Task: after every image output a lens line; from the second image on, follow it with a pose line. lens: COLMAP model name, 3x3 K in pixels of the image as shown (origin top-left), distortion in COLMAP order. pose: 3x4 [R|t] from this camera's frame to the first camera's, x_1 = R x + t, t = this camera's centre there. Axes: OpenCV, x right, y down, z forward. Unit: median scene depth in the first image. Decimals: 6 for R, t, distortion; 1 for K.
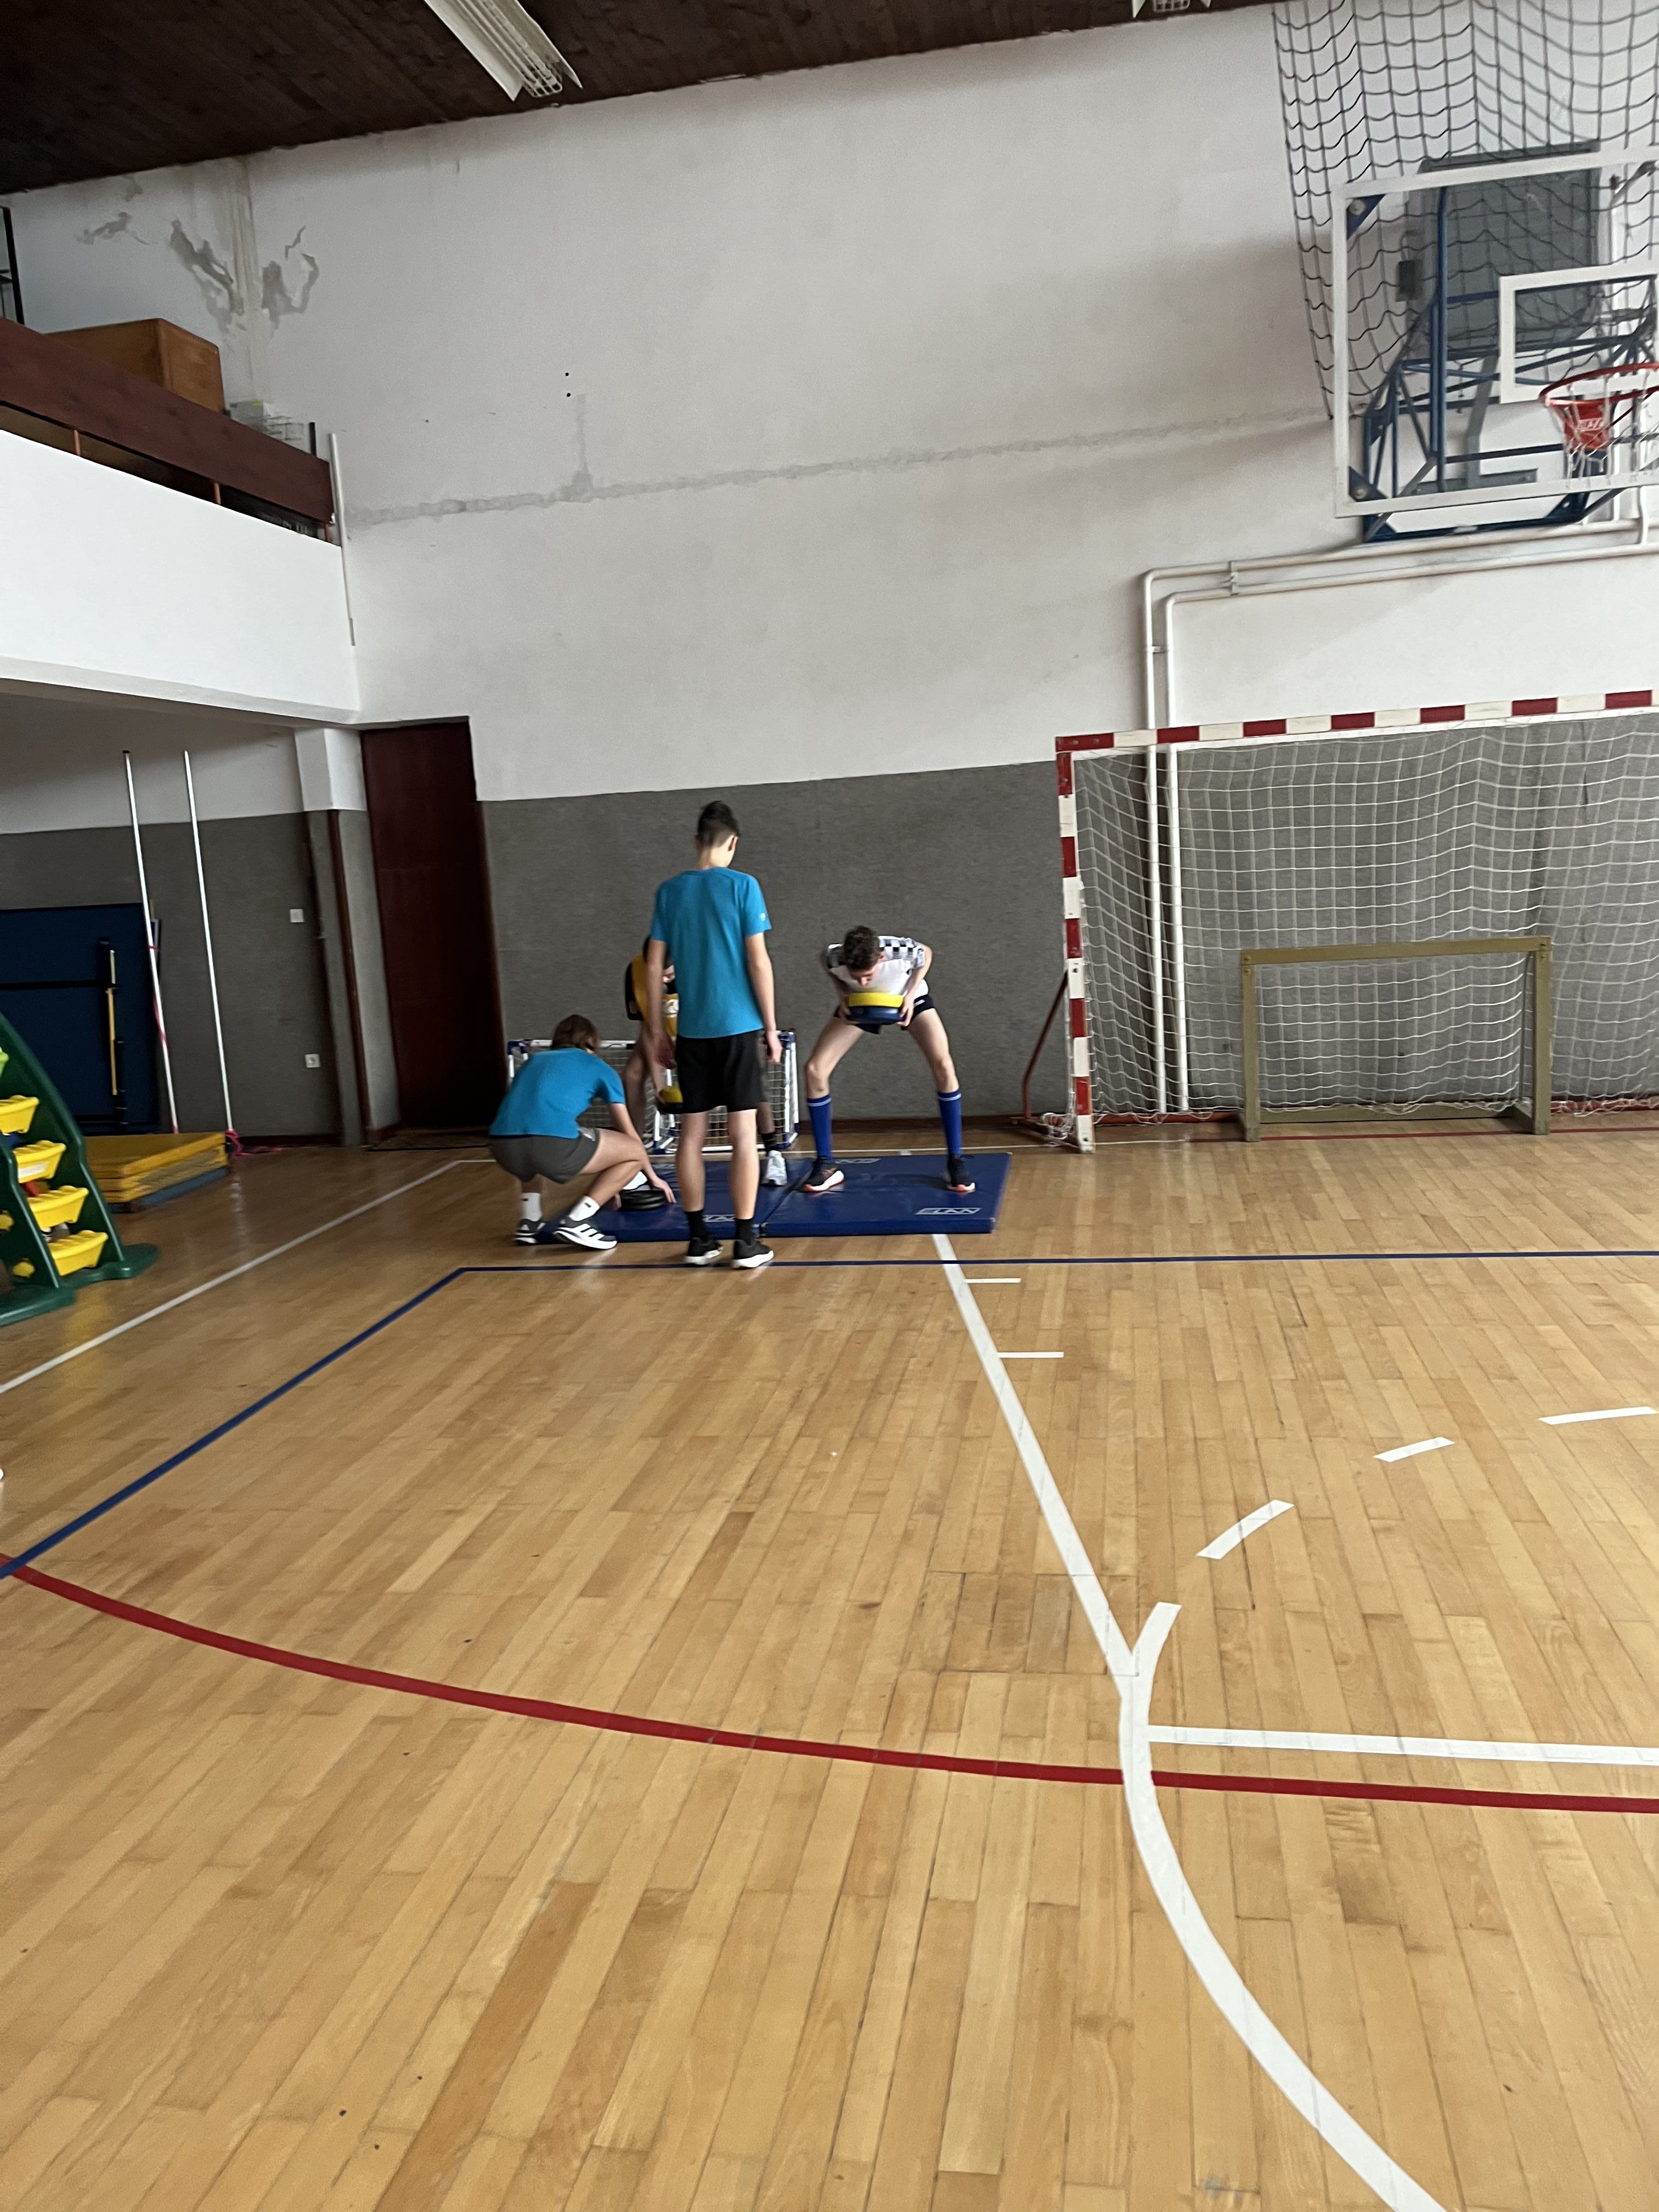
lens RADIAL K [[1689.7, 0, 829.5], [0, 1689.7, 1106.0], [0, 0, 1]] dist [0.022558, -0.015248]
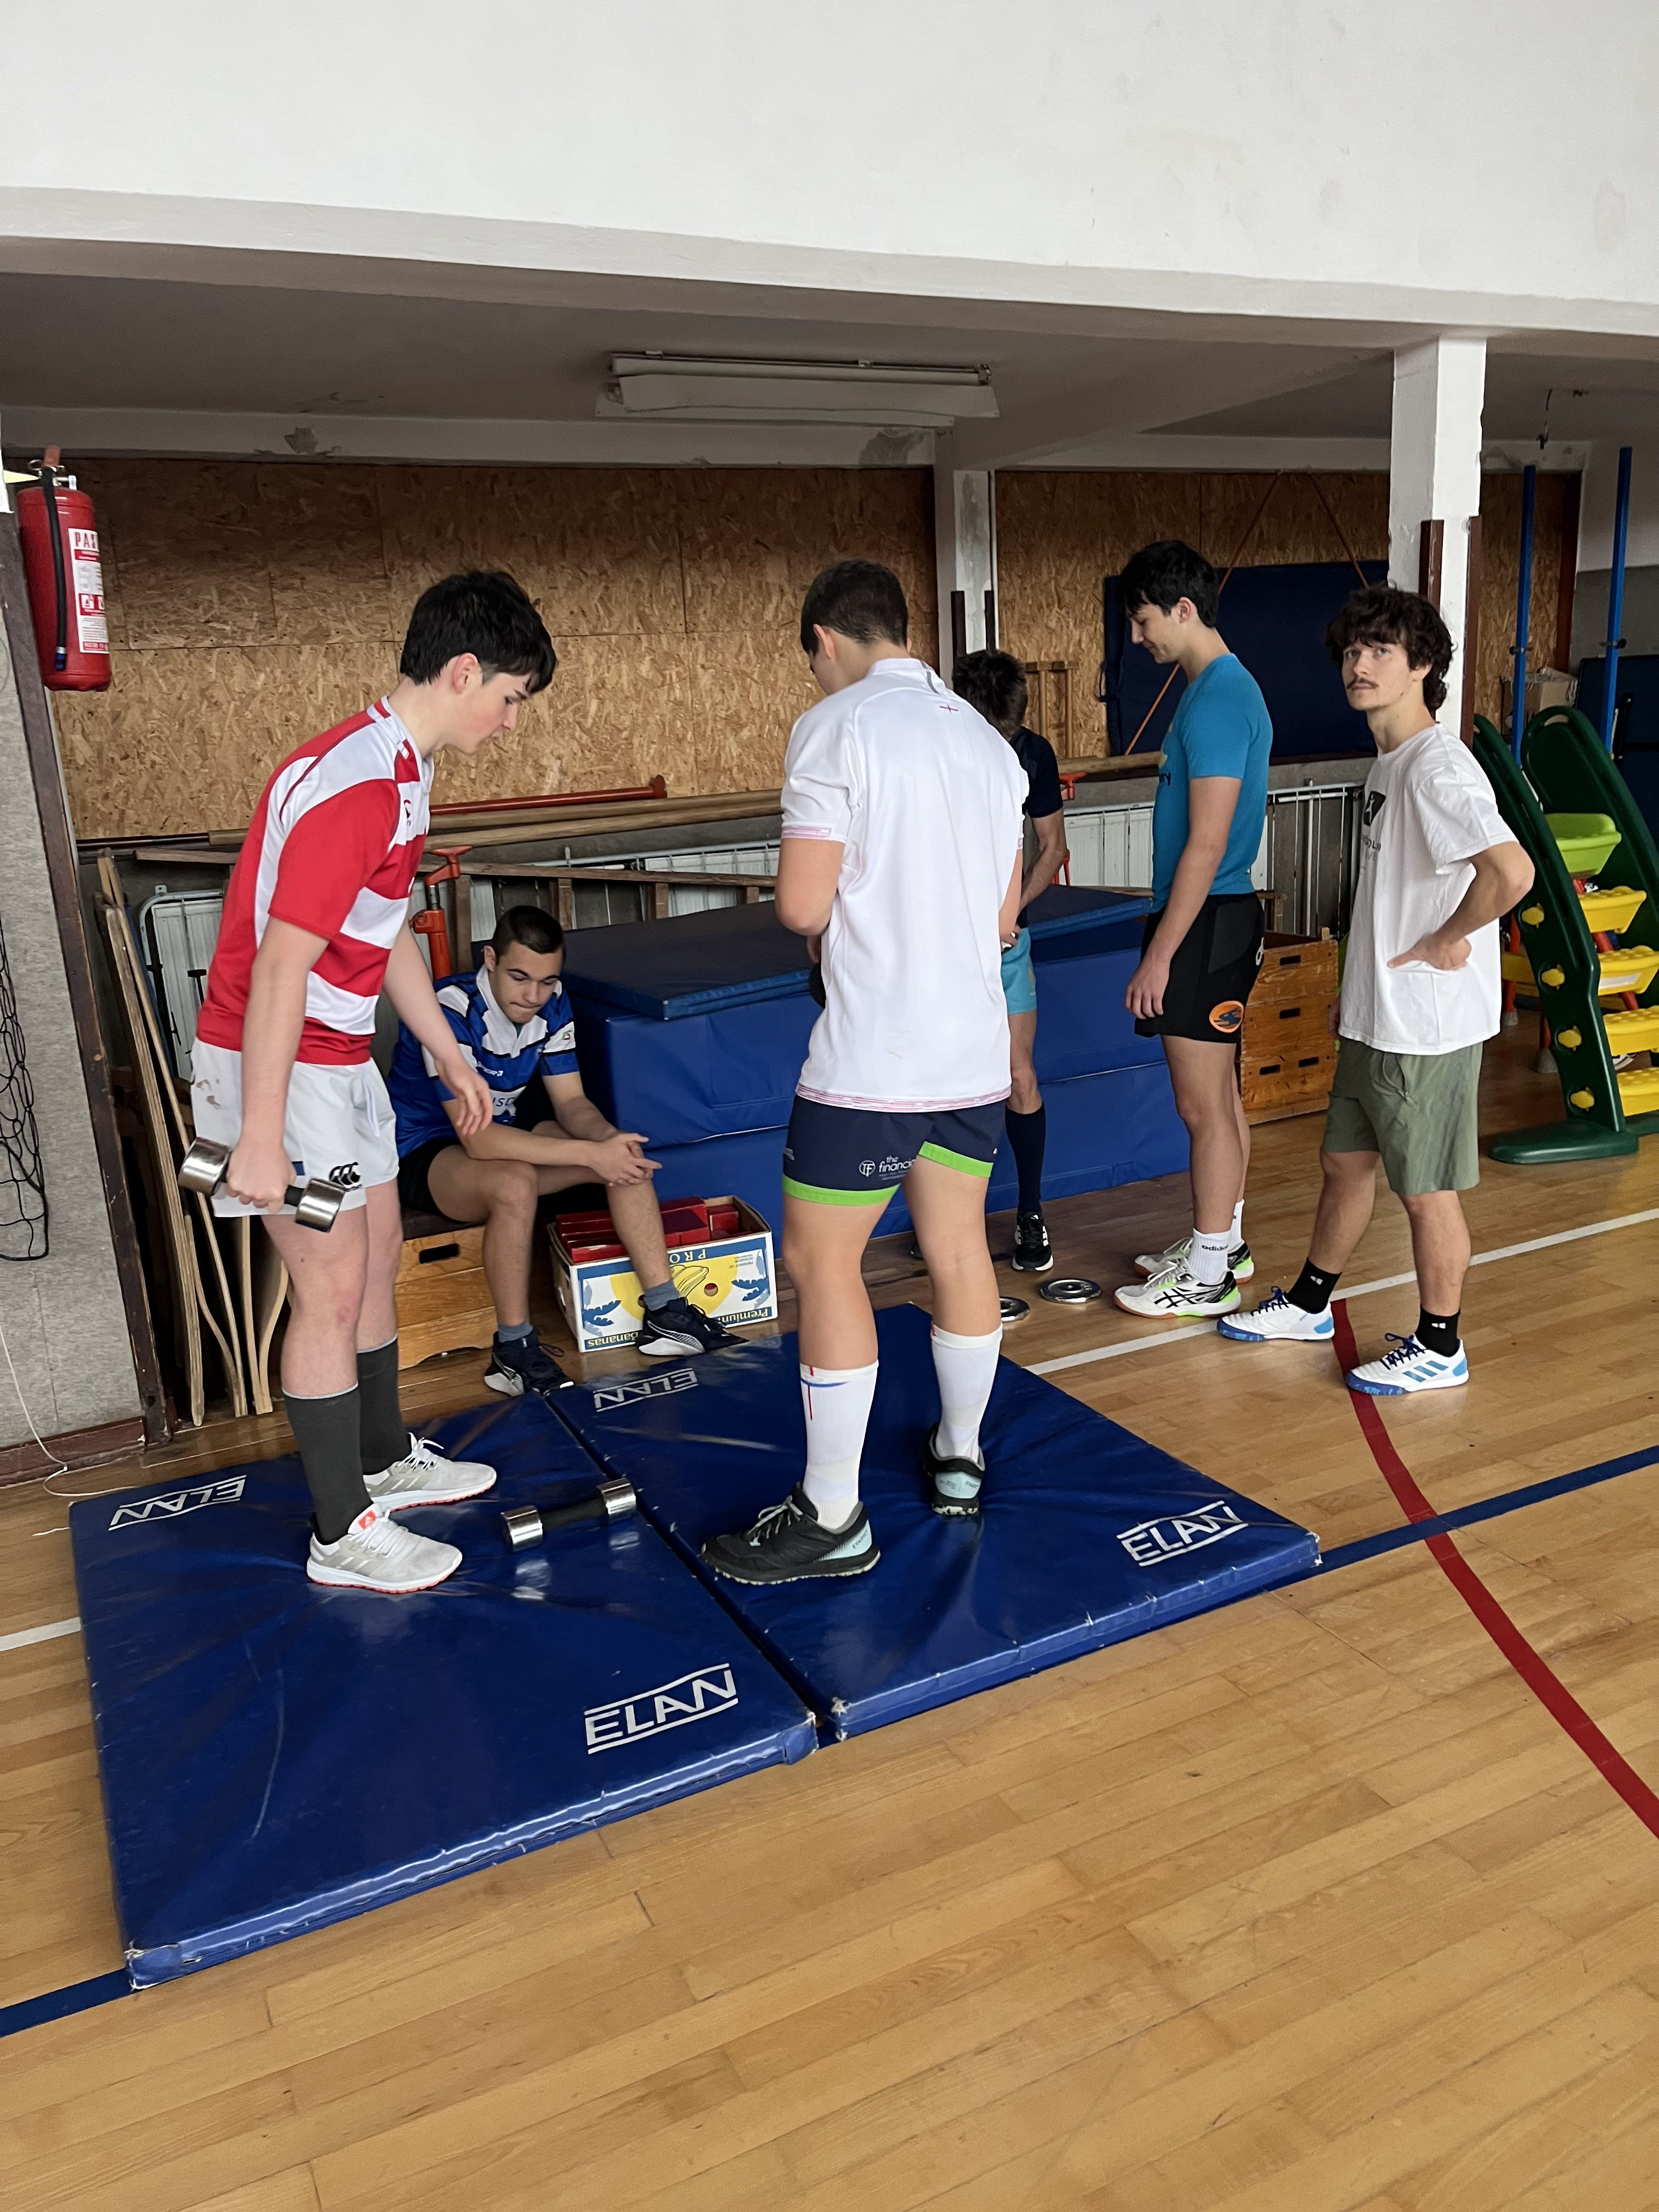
lens RADIAL K [[1689.7, 0, 829.5], [0, 1689.7, 1106.0], [0, 0, 1]] dist [0.022558, -0.015248]
pose [[0.608119, 0.207221, -0.766323, -0.093832], [-0.103521, 0.977787, 0.182253, -0.020107], [0.787067, -0.031501, 0.616063, 0.296741]]
